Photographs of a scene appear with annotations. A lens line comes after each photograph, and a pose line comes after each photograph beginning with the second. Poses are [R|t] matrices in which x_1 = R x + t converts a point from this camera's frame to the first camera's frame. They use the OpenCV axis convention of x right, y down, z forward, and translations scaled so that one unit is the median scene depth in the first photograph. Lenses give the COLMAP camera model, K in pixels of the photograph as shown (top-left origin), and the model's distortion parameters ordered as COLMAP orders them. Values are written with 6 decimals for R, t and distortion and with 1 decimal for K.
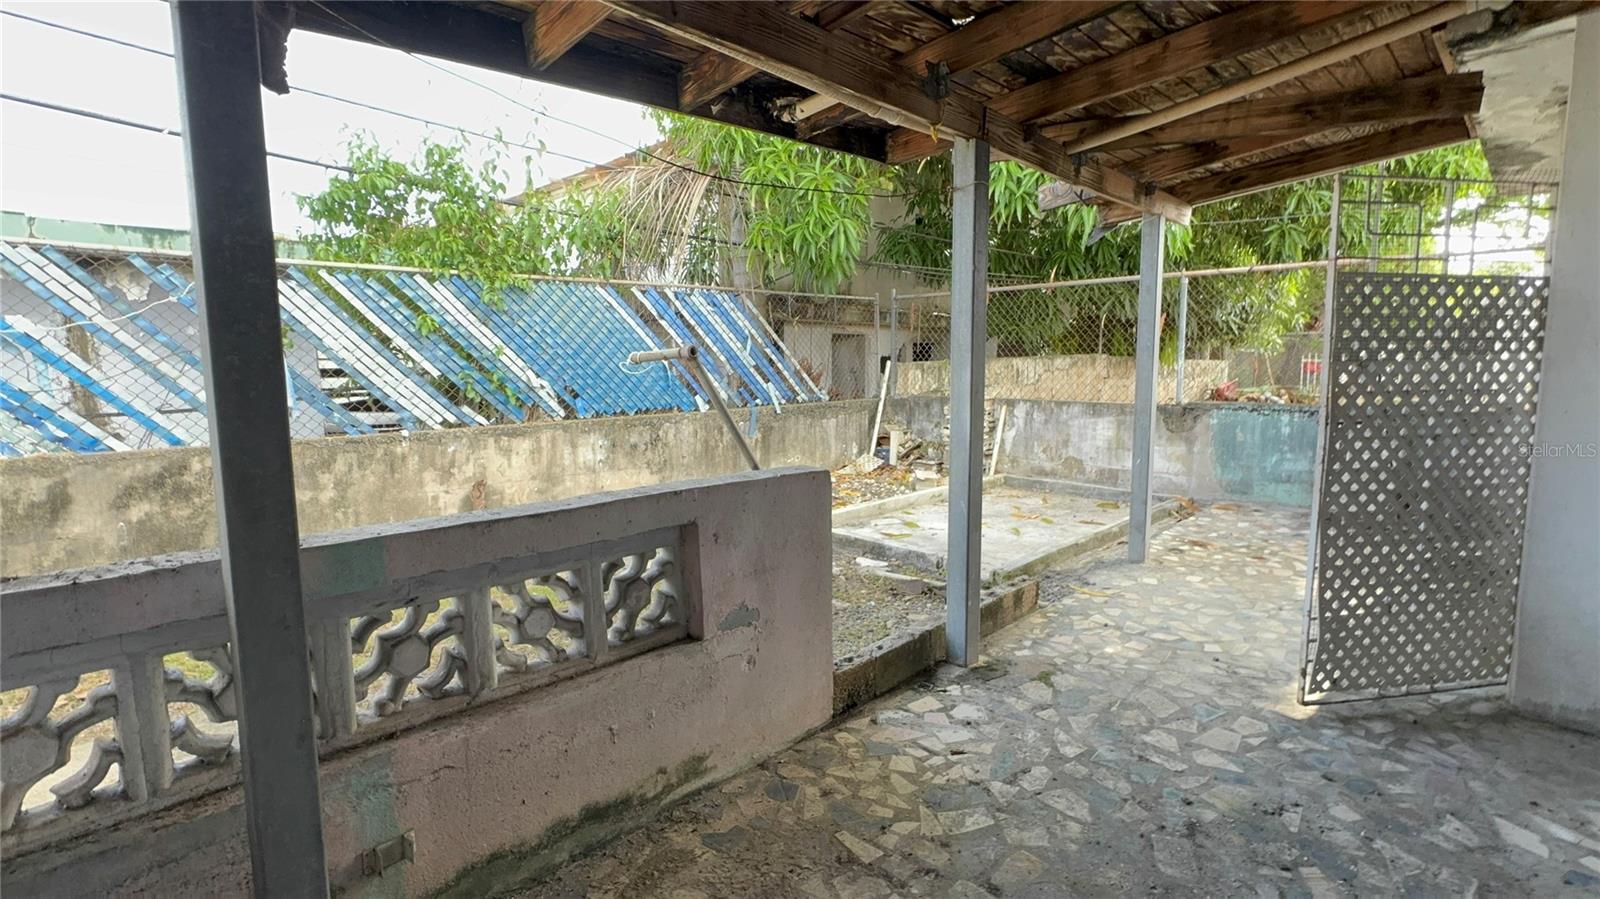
lens RADIAL K [[733.1, 0, 798.8], [0, 733.1, 444.8], [0, 0, 1]] dist [-0.000825, -0.000460]
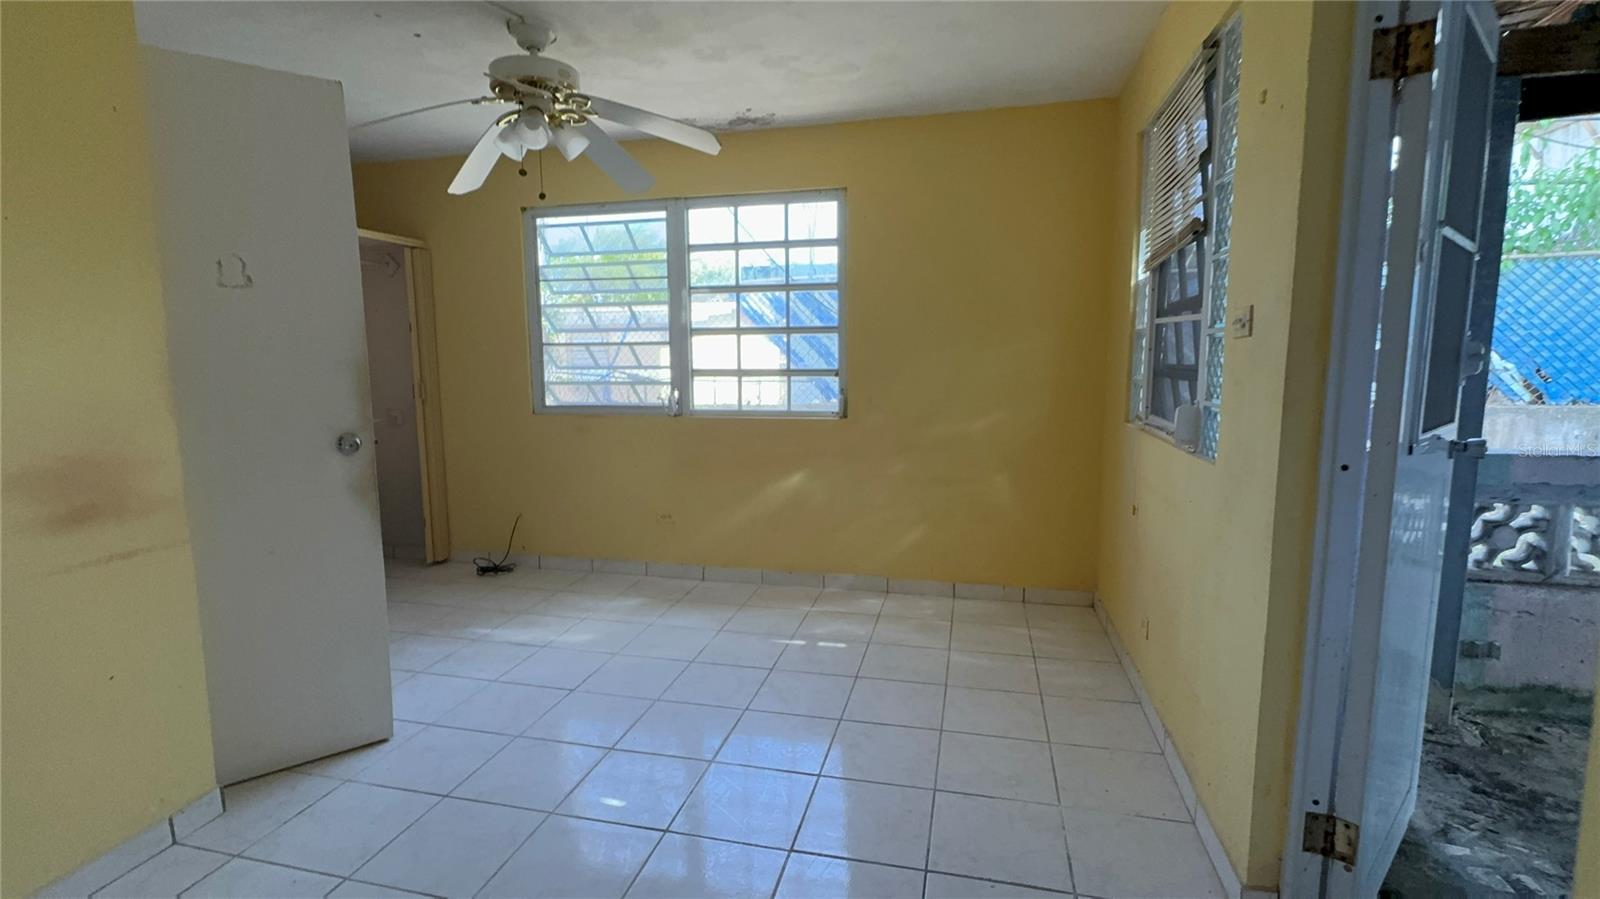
lens RADIAL K [[742.6, 0, 800.4], [0, 742.6, 447.3], [0, 0, 1]] dist [-0.000479, 0.000103]
pose [[0.531188, 0.111334, -0.839907, -0.008809], [-0.089721, 0.993146, 0.074903, 0.039264], [0.842490, 0.035570, 0.537537, -0.365252]]
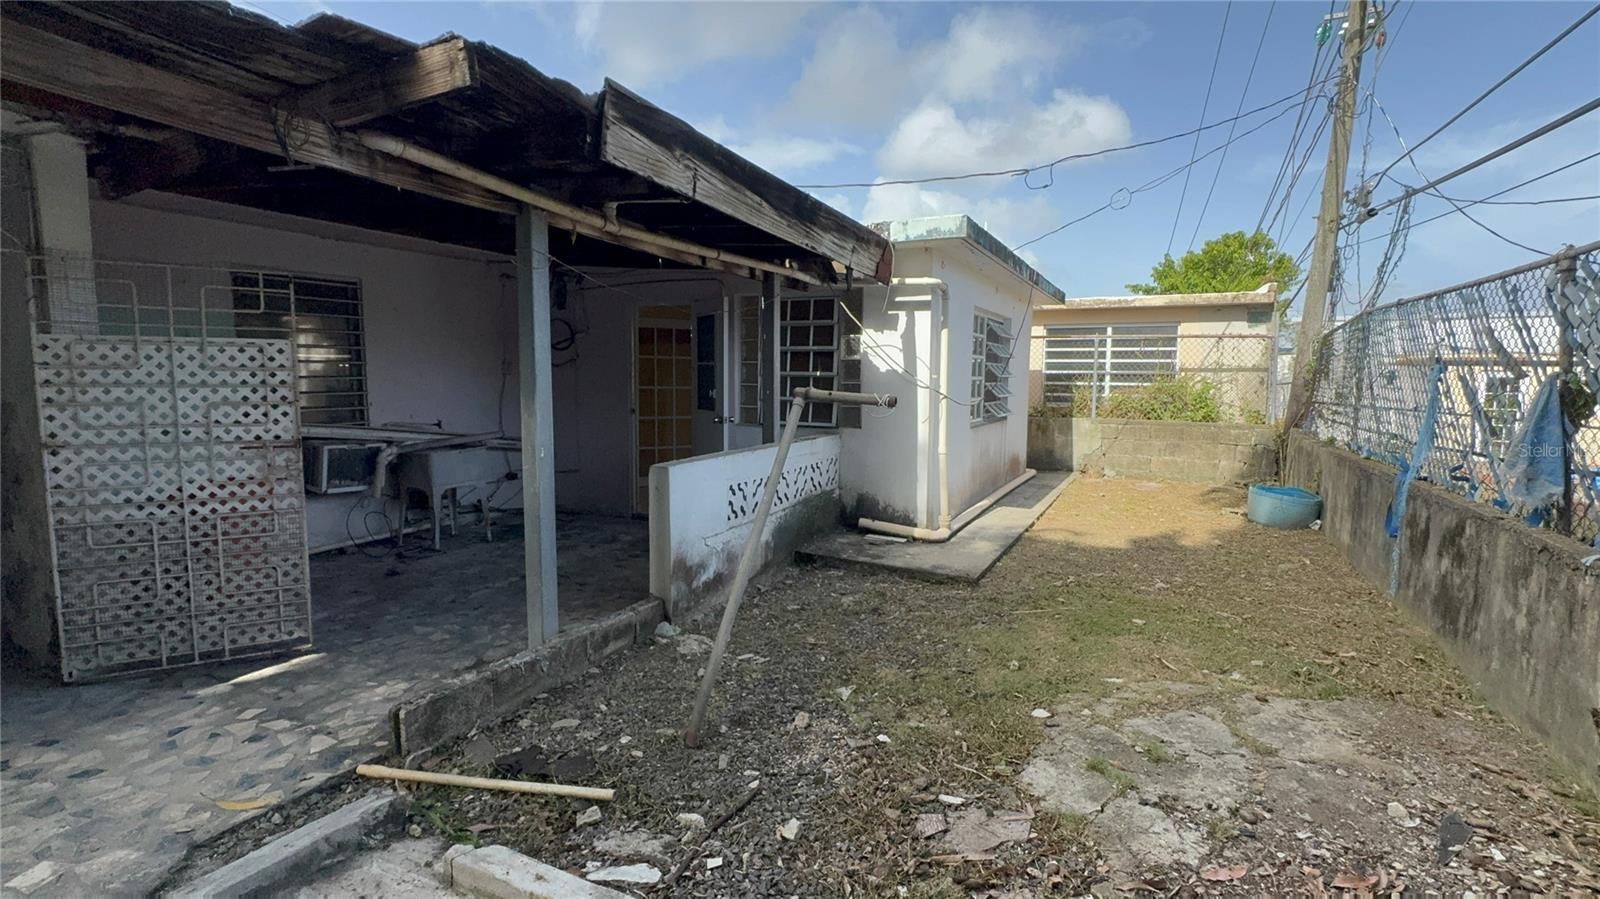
lens RADIAL K [[733.1, 0, 798.8], [0, 733.1, 444.8], [0, 0, 1]] dist [-0.000825, -0.000460]
pose [[-0.946867, 0.029132, -0.320303, 0.121784], [-0.037723, 0.978956, 0.200553, -0.169728], [0.319405, 0.201980, -0.925843, 1.269046]]
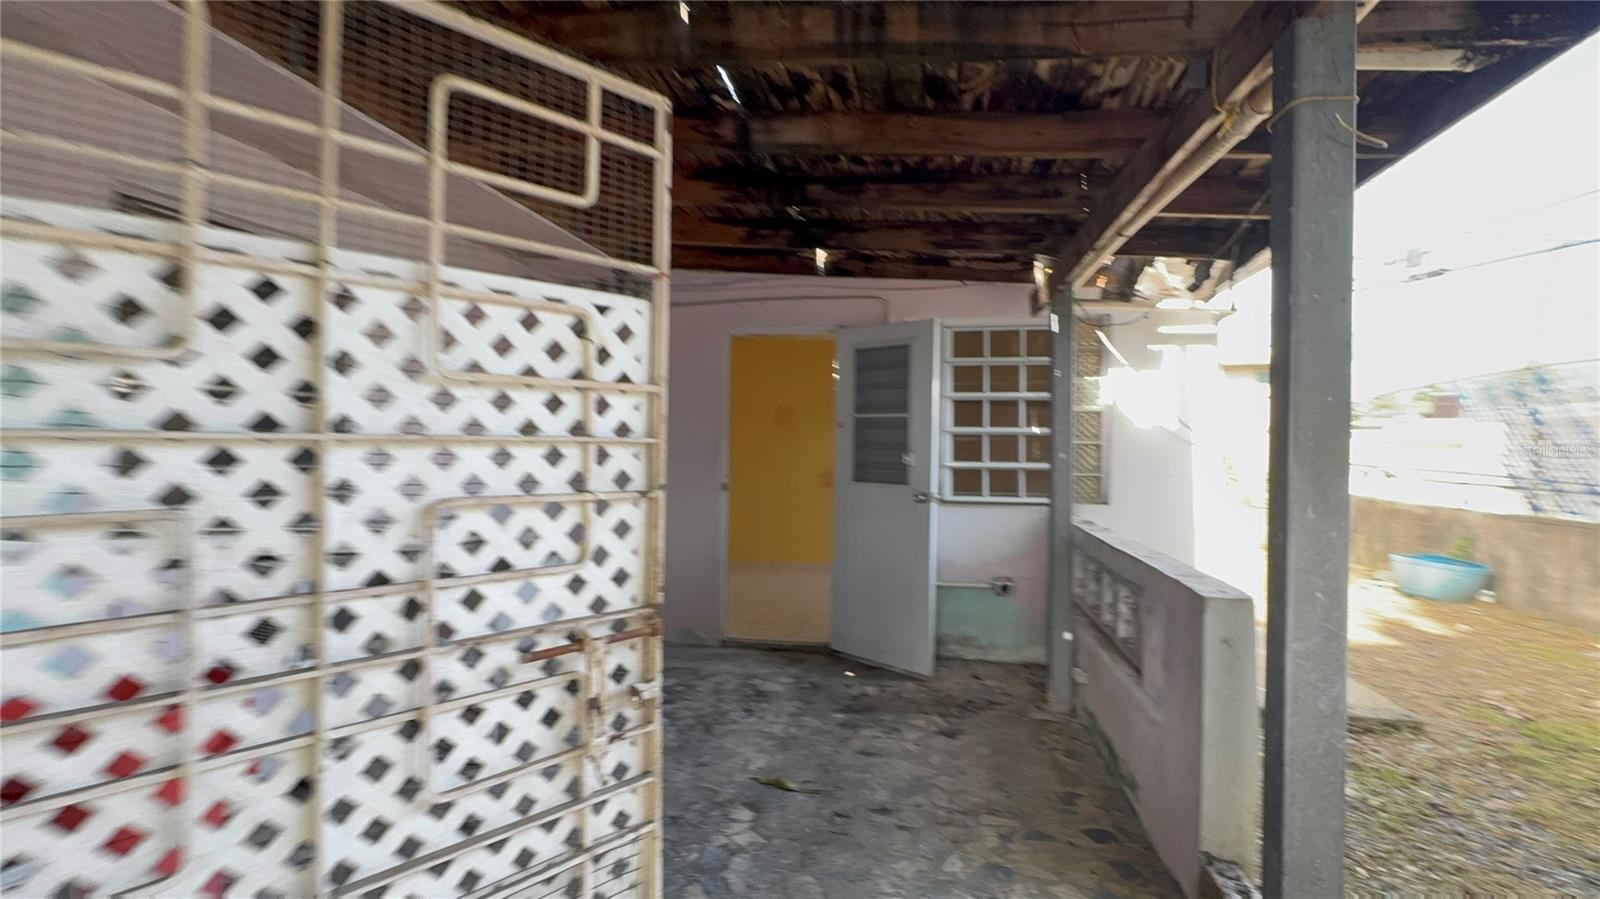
lens RADIAL K [[733.1, 0, 798.8], [0, 733.1, 444.8], [0, 0, 1]] dist [-0.000825, -0.000460]
pose [[-0.817850, 0.004249, -0.575416, 0.437010], [-0.062604, 0.993380, 0.096315, -0.092257], [0.572016, 0.114795, -0.812170, 0.683887]]
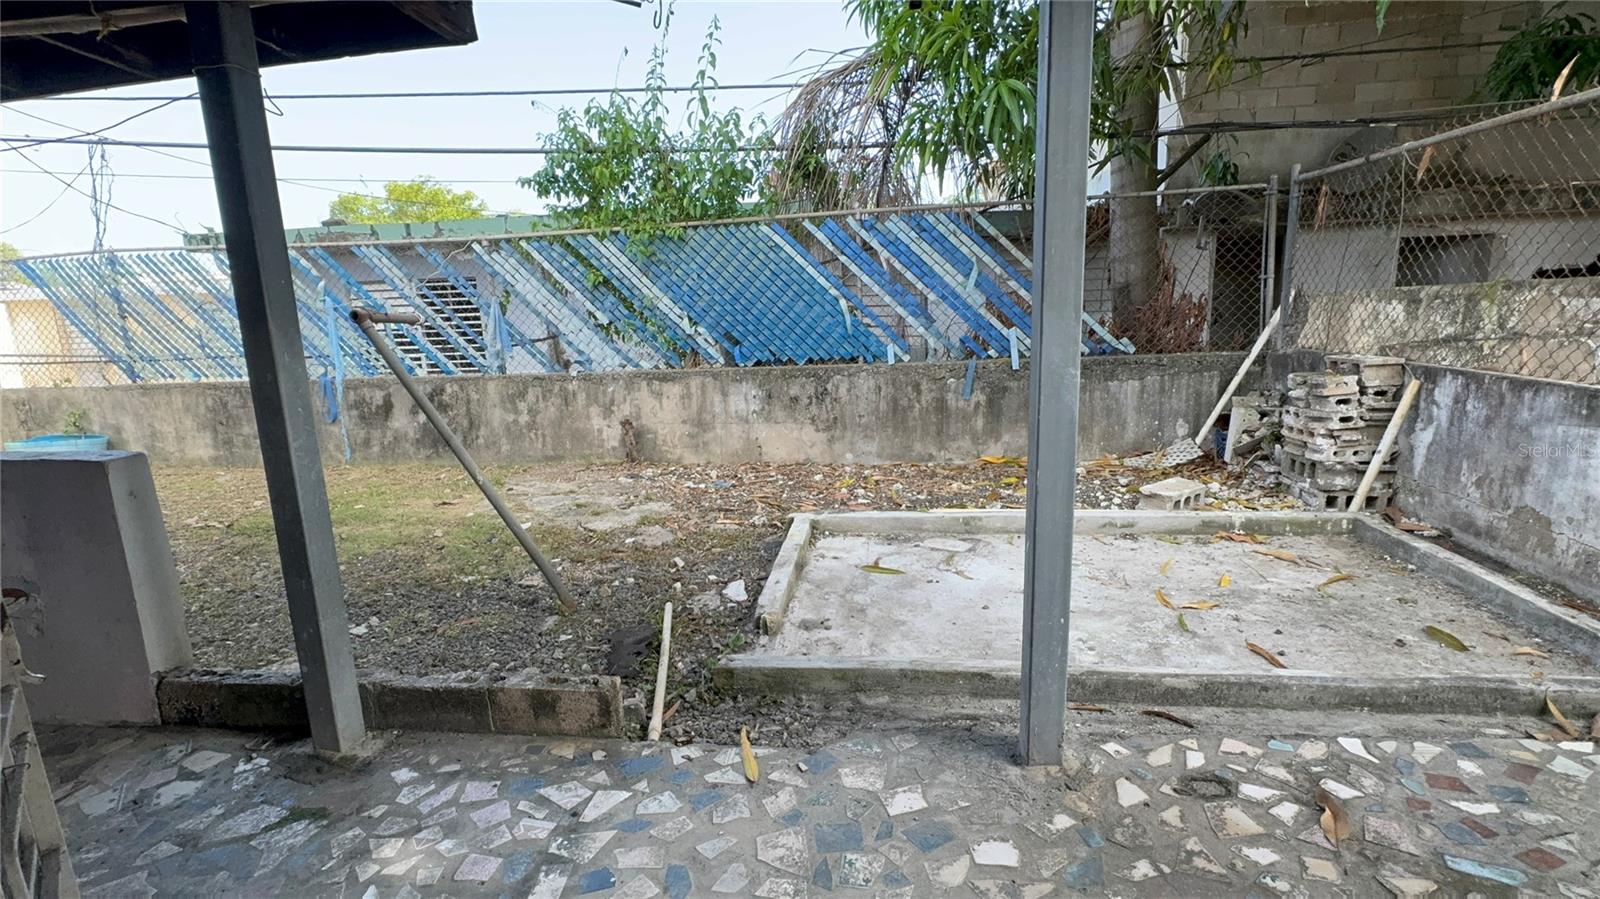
lens RADIAL K [[733.1, 0, 798.8], [0, 733.1, 444.8], [0, 0, 1]] dist [-0.000825, -0.000460]
pose [[0.613950, 0.136599, -0.777436, 0.626690], [-0.056959, 0.990012, 0.128968, -0.075345], [0.787287, -0.034898, 0.615598, 0.550021]]
